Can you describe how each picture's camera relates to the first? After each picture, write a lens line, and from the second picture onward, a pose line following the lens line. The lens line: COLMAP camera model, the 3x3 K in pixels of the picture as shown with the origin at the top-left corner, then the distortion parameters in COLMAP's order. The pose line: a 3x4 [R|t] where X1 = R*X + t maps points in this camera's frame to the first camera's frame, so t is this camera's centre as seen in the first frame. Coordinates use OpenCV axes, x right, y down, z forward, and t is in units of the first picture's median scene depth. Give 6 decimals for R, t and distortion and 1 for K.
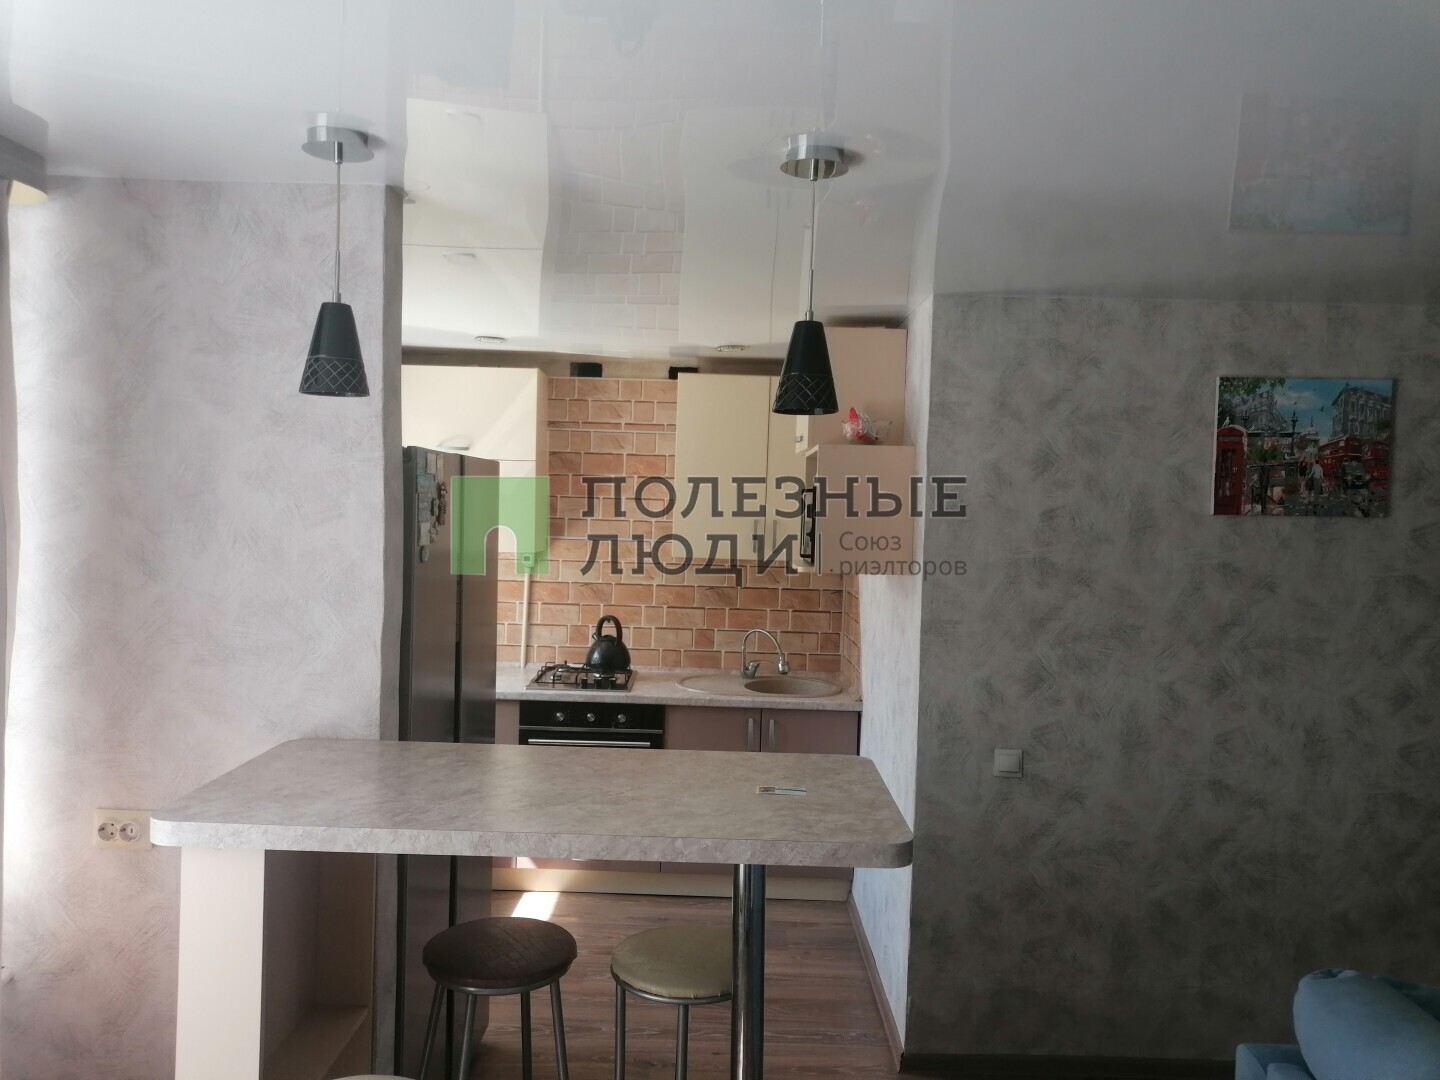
lens RADIAL K [[1083.2, 0, 717.4], [0, 1083.2, 539.0], [0, 0, 1]] dist [0.035337, -0.014164]
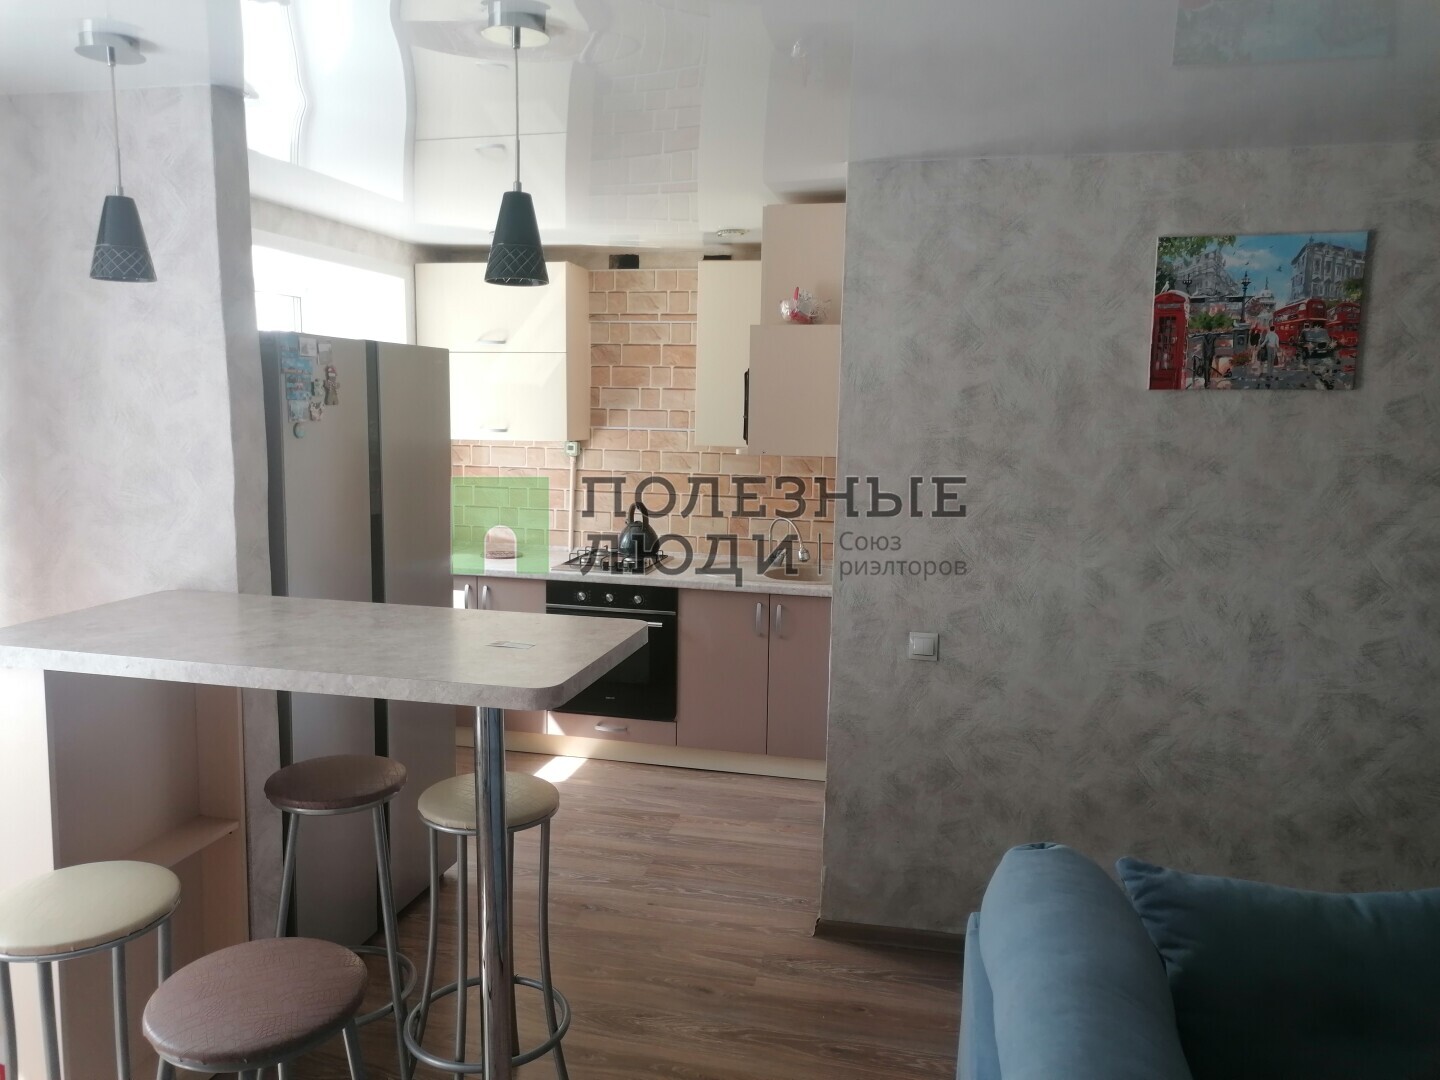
lens RADIAL K [[1083.2, 0, 715.9], [0, 1083.2, 538.6], [0, 0, 1]] dist [0.035337, -0.014164]
pose [[0.975833, 0.016531, -0.217891, 0.297128], [0.002748, 0.996127, 0.087883, 0.021316], [0.218500, -0.086358, 0.972008, 0.007813]]
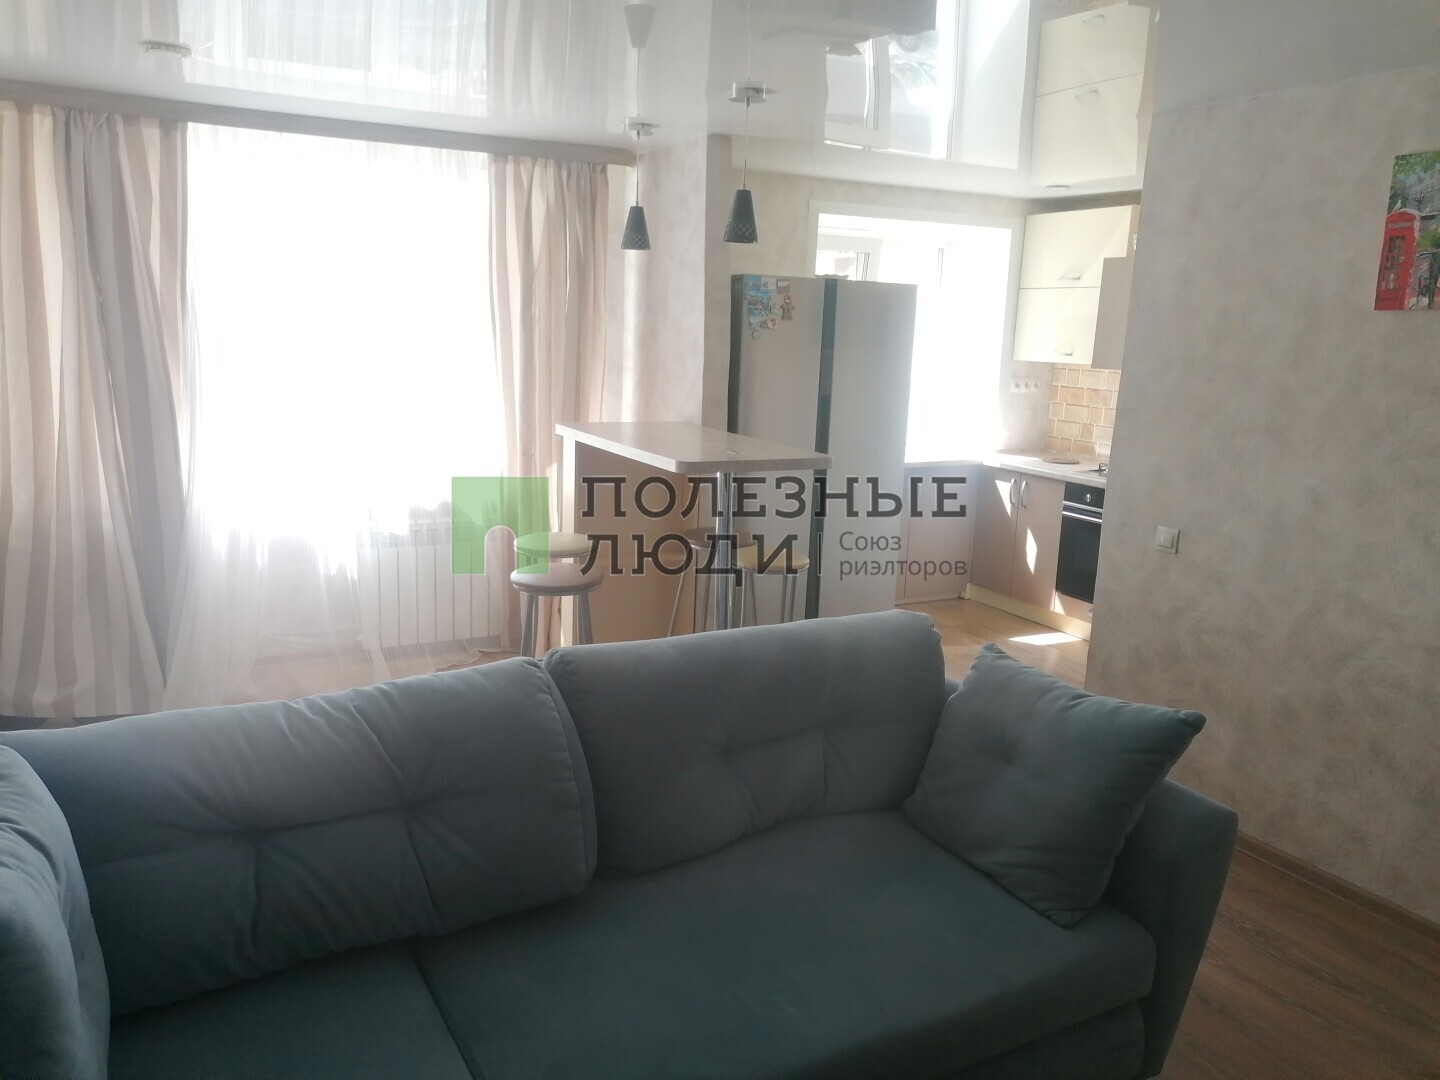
lens RADIAL K [[1083.2, 0, 714.8], [0, 1083.2, 537.8], [0, 0, 1]] dist [0.035337, -0.014164]
pose [[0.475131, 0.163240, -0.864641, 1.022471], [-0.054201, 0.986205, 0.156406, 0.053422], [0.878244, -0.027449, 0.477424, 0.049678]]
